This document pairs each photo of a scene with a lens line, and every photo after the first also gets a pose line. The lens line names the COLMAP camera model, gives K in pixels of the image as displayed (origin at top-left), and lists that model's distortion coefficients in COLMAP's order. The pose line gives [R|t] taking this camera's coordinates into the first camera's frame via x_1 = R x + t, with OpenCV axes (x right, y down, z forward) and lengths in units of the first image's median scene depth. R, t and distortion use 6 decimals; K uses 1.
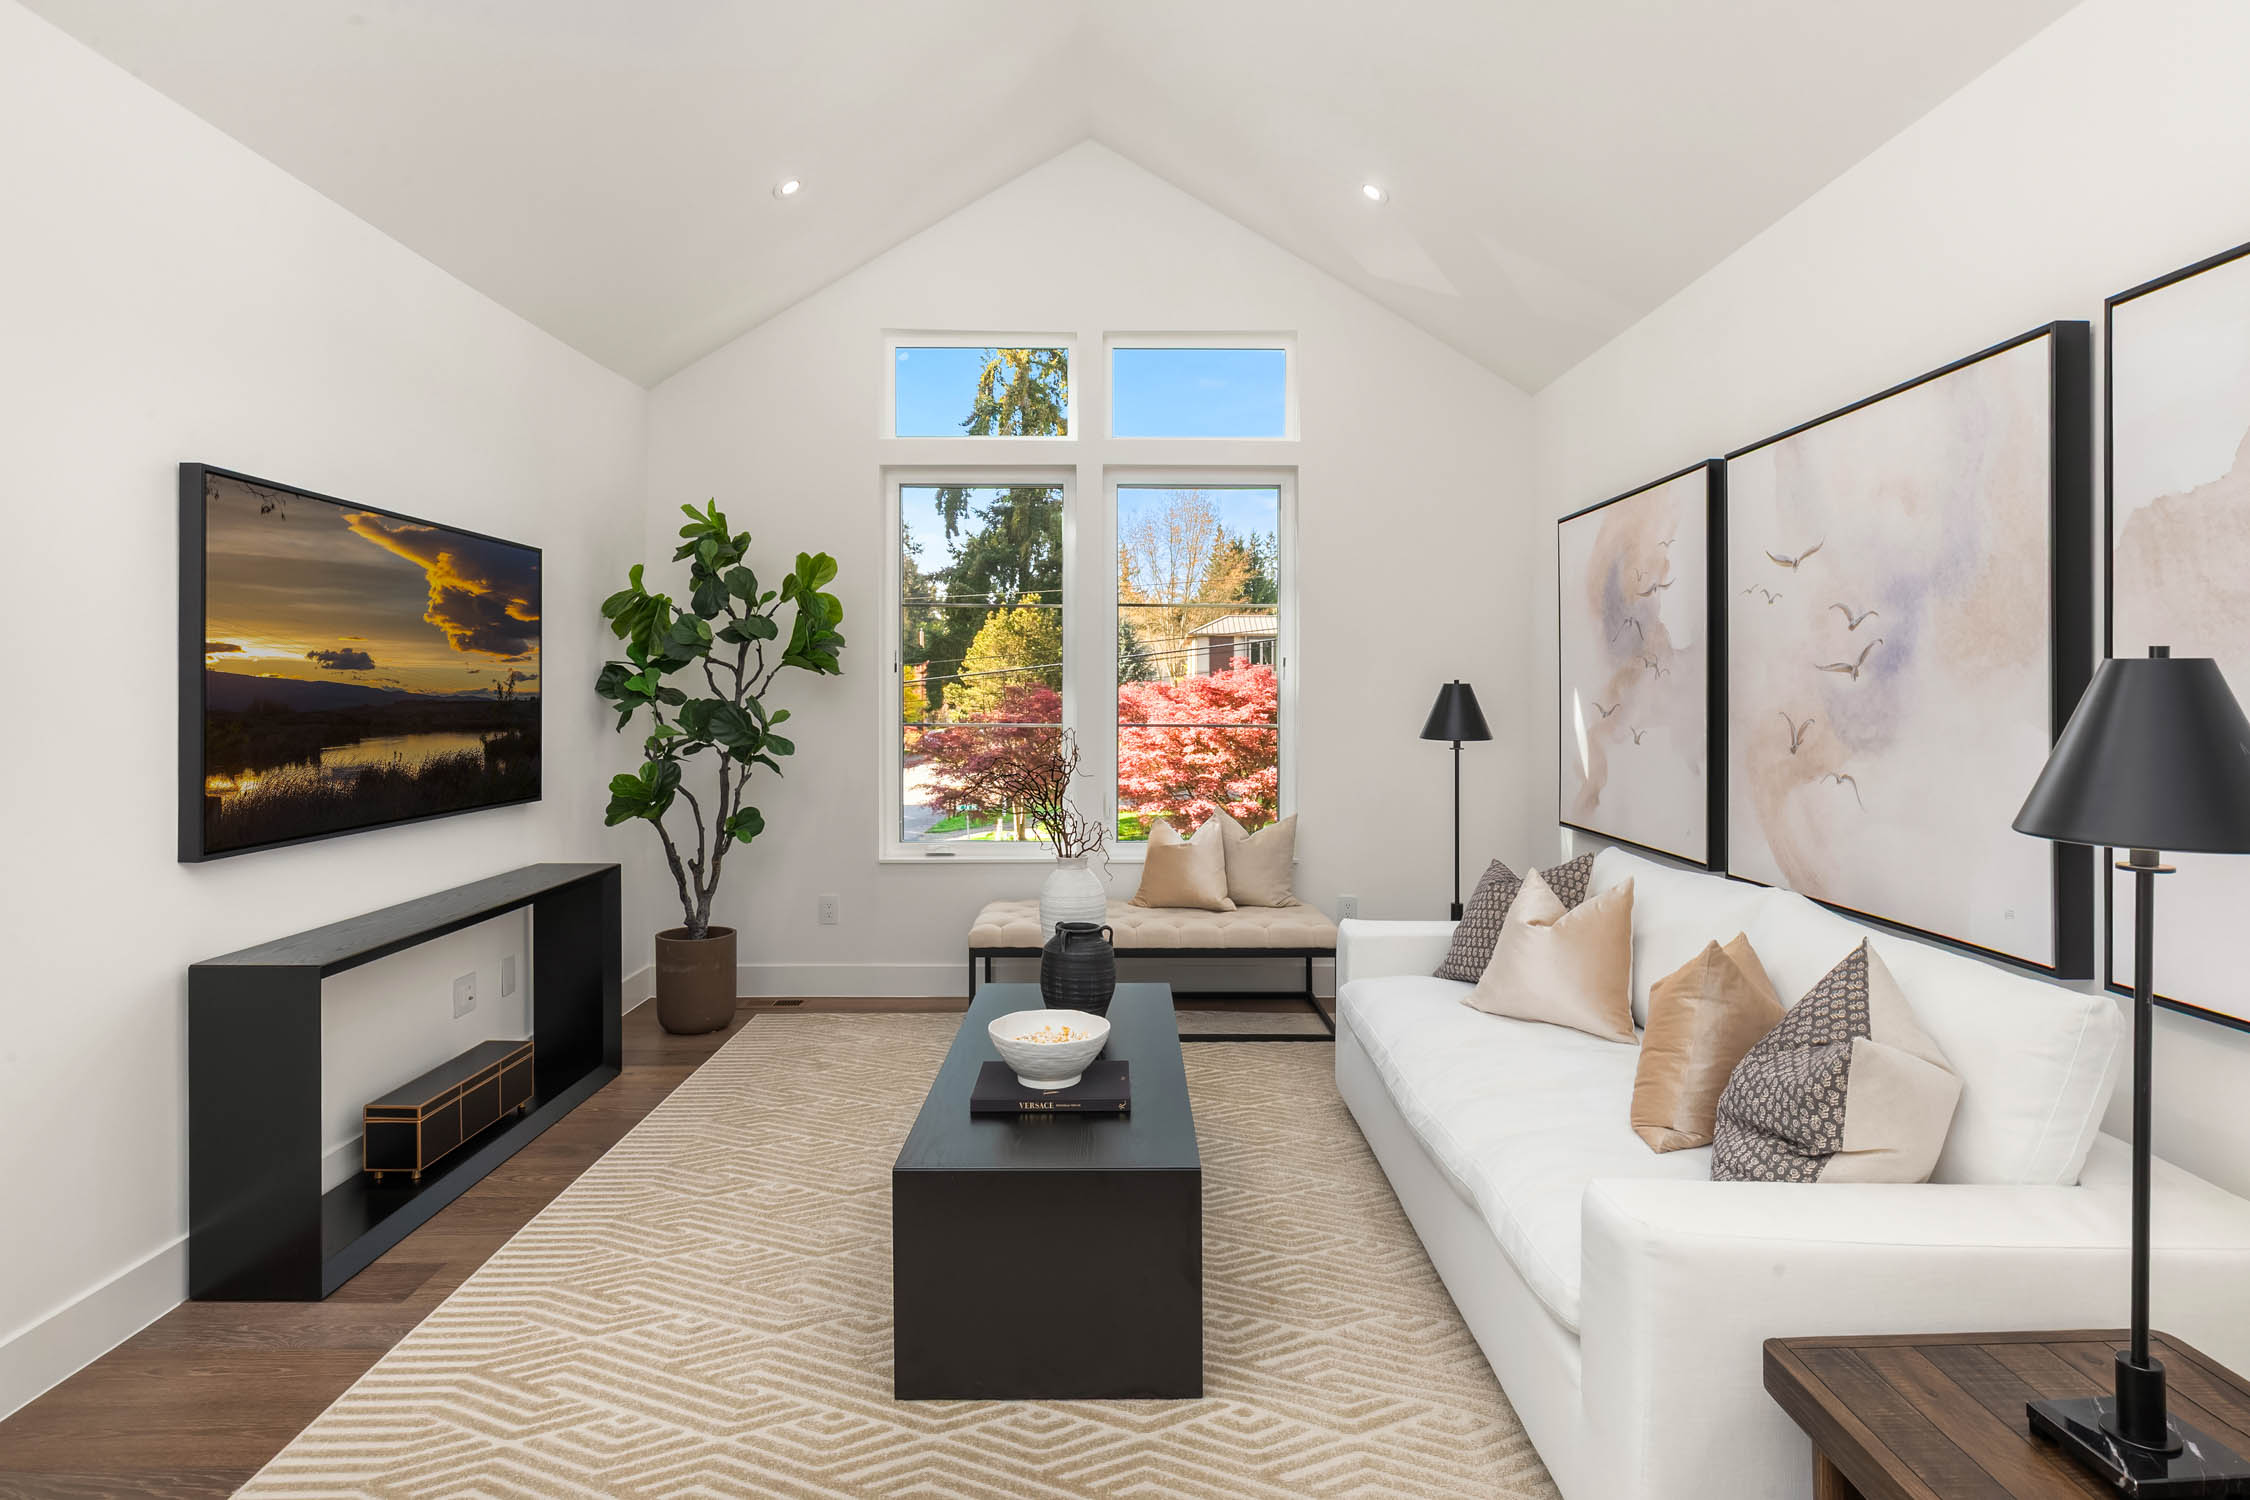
lens RADIAL K [[1208.7, 0, 1115.9], [0, 1208.7, 694.3], [0, 0, 1]] dist [-0.004953, 0.001311]
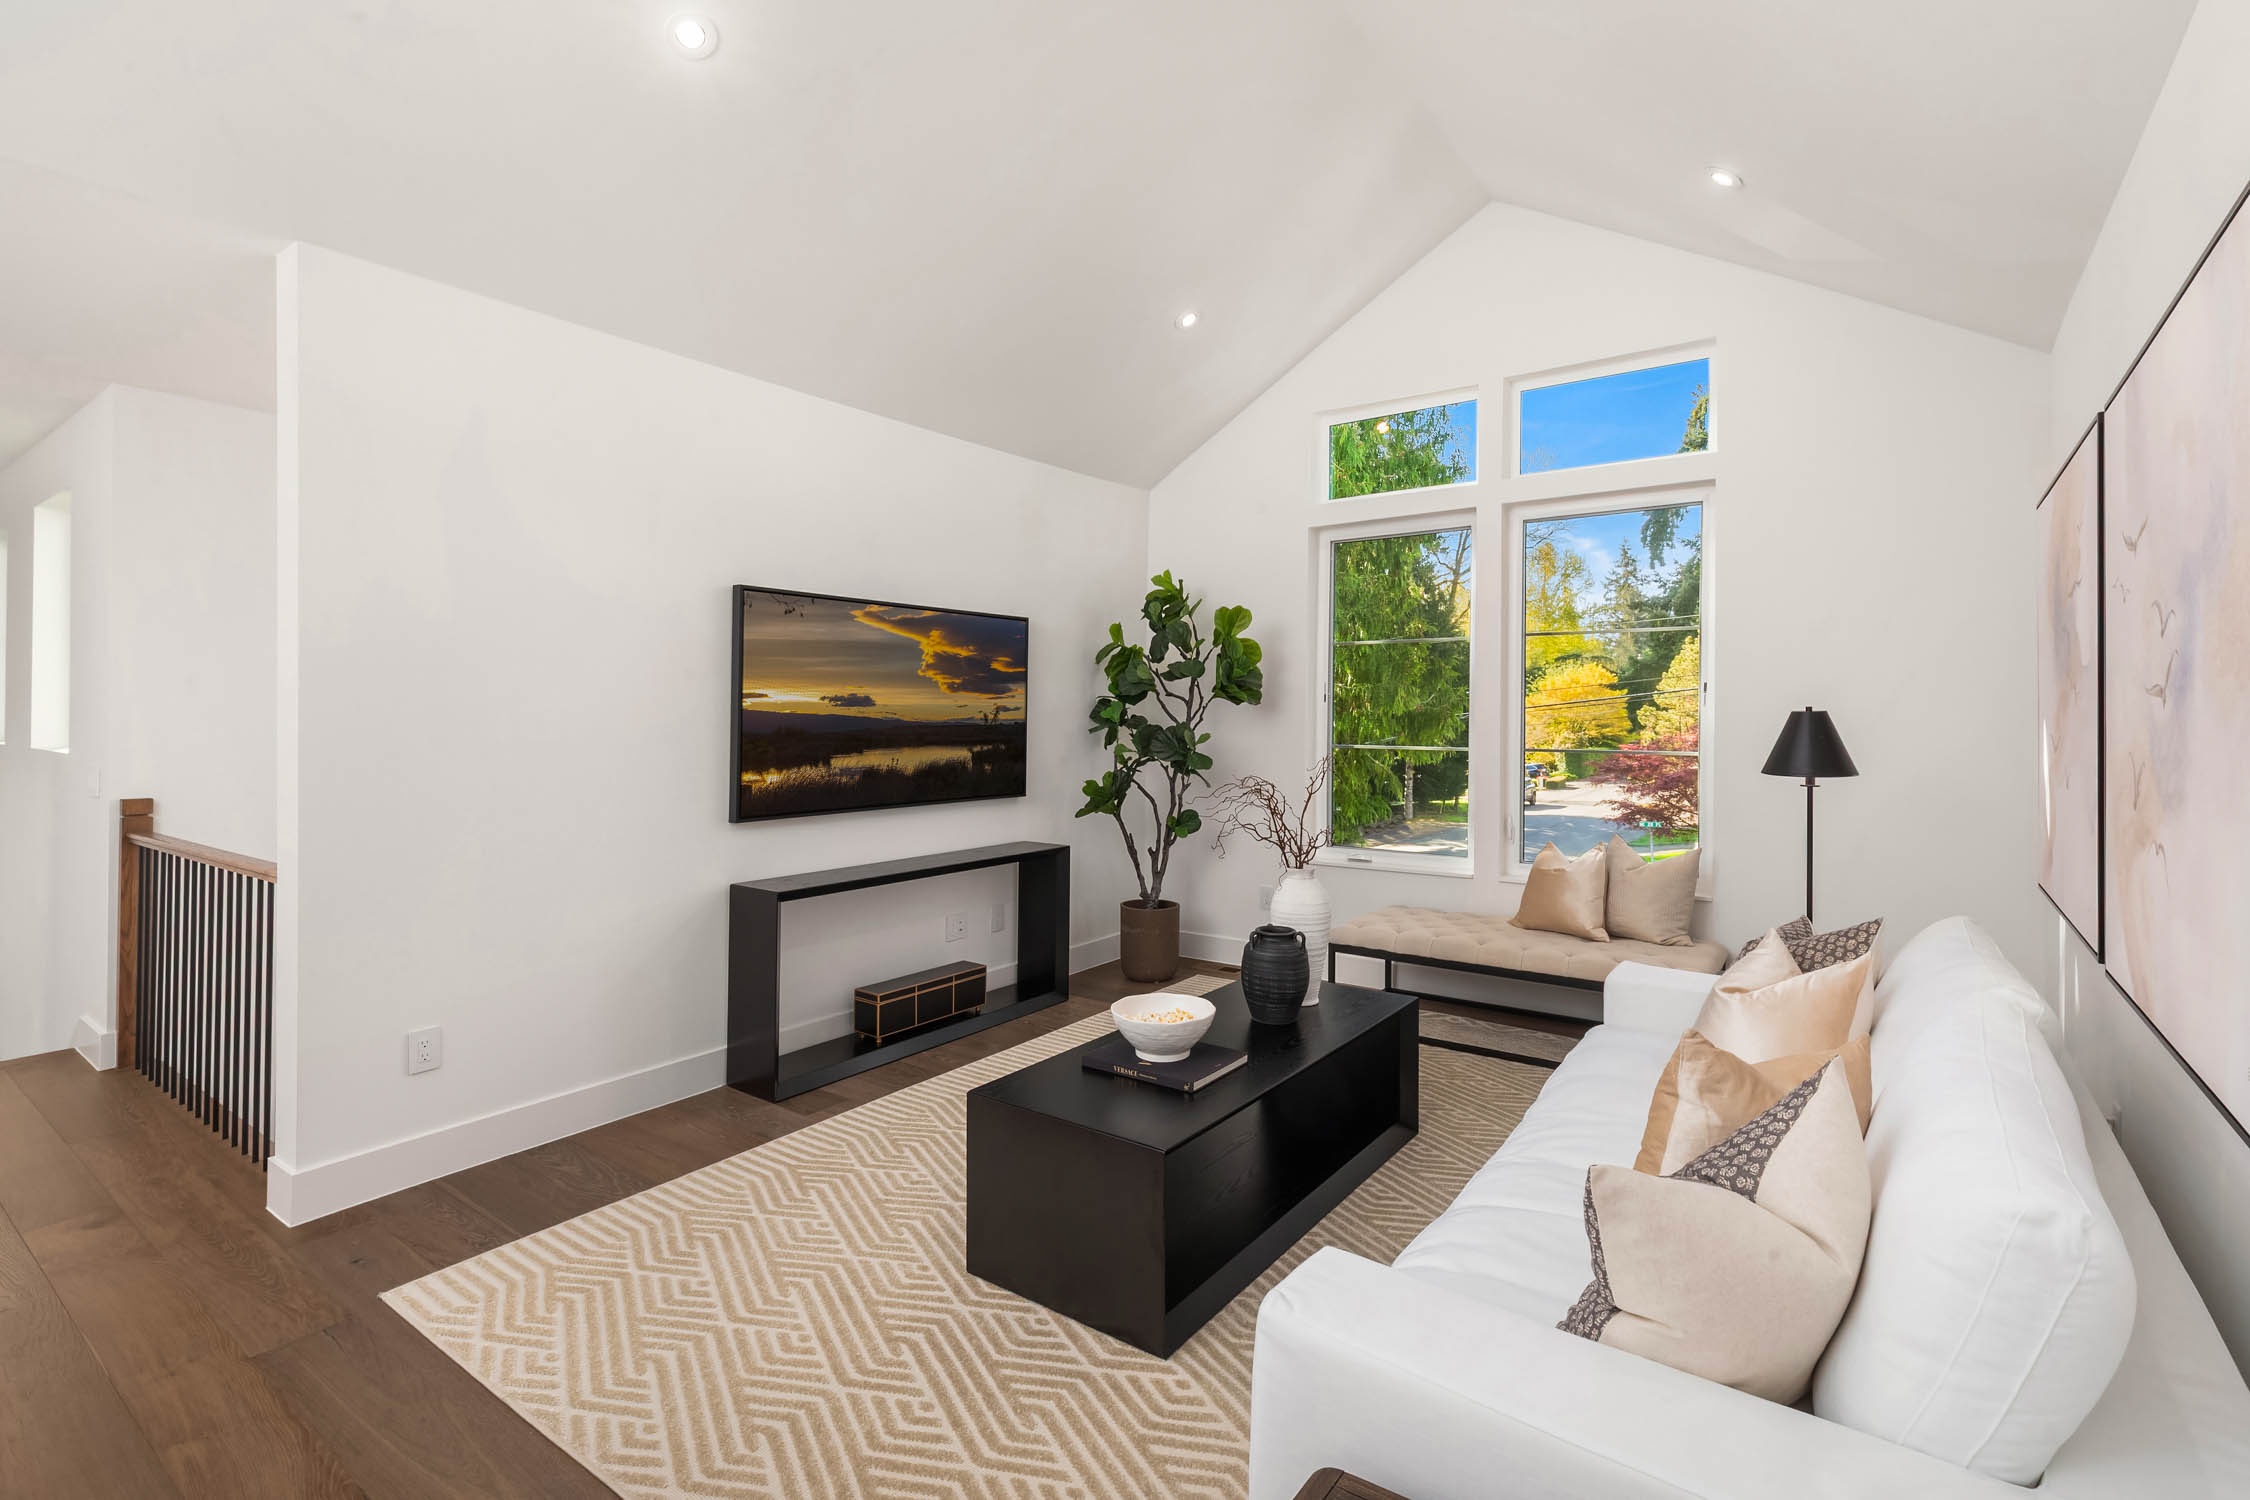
lens RADIAL K [[1022.5, 0, 1138.2], [0, 1022.5, 695.5], [0, 0, 1]] dist [0.015264, -0.000163]
pose [[0.804022, -0.012969, -0.594458, 0.367931], [0.001198, 0.999795, -0.020191, -0.006146], [0.594598, 0.015522, 0.803873, 0.125017]]
